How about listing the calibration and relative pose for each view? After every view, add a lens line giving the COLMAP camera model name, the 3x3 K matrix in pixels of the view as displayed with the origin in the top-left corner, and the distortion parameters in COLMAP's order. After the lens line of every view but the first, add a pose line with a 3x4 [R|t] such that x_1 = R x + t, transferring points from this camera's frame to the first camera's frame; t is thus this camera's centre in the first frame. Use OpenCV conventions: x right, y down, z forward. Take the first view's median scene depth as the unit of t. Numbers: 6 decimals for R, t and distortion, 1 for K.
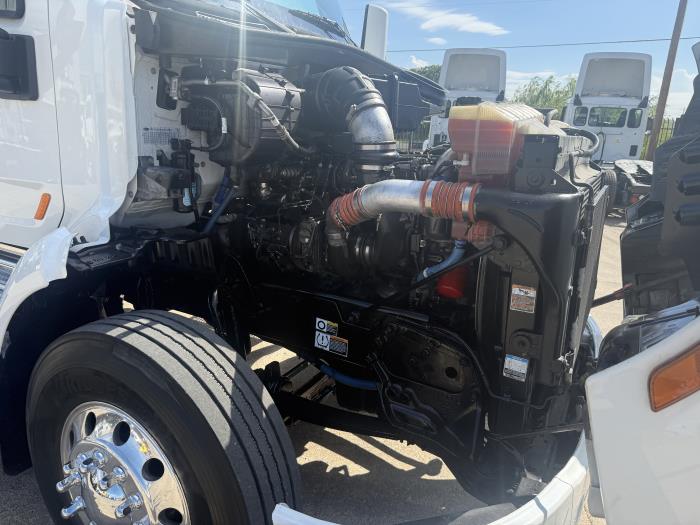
lens RADIAL K [[505.0, 0, 339.4], [0, 505.0, 260.5], [0, 0, 1]] dist [-0.024444, -0.000209]
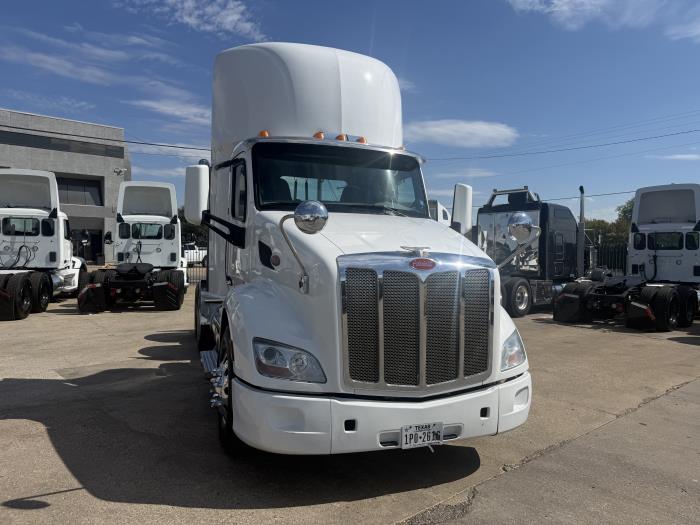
lens RADIAL K [[491.4, 0, 352.8], [0, 491.4, 259.5], [0, 0, 1]] dist [0.042004, -0.049716]
pose [[0.766256, -0.012900, -0.642406, 0.209933], [-0.157175, 0.965661, -0.206868, 0.028302], [0.623015, 0.259484, 0.737916, -0.084614]]
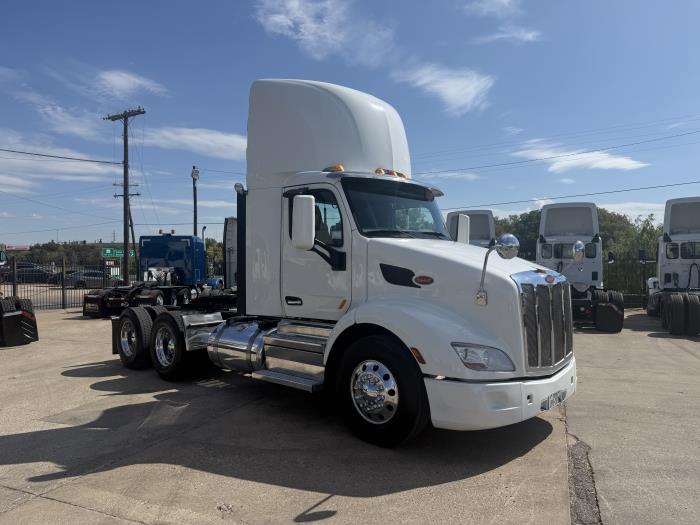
lens RADIAL K [[491.4, 0, 353.0], [0, 491.4, 265.3], [0, 0, 1]] dist [0.042004, -0.049716]
pose [[0.973642, -0.043292, -0.223935, 0.018768], [-0.017166, 0.965128, -0.261217, 0.058562], [0.227434, 0.258175, 0.938946, -0.244275]]
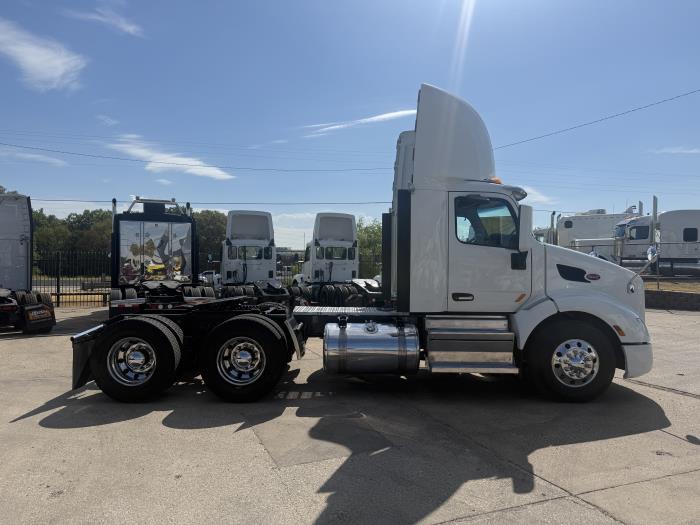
lens RADIAL K [[491.4, 0, 347.0], [0, 491.4, 262.0], [0, 0, 1]] dist [0.042004, -0.049716]
pose [[0.861110, -0.026556, 0.507724, -0.466553], [0.154053, 0.965317, -0.210788, 0.027128], [-0.484517, 0.259728, 0.835335, -0.192514]]
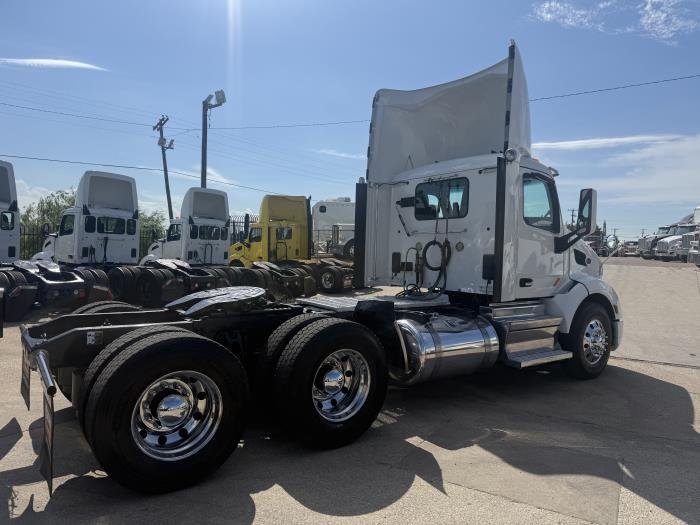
lens RADIAL K [[491.4, 0, 353.9], [0, 491.4, 265.2], [0, 0, 1]] dist [0.042004, -0.049716]
pose [[0.390852, -0.051969, 0.918985, -0.596258], [0.222476, 0.974136, -0.039533, -0.054935], [-0.893163, 0.219904, 0.392304, 0.118636]]
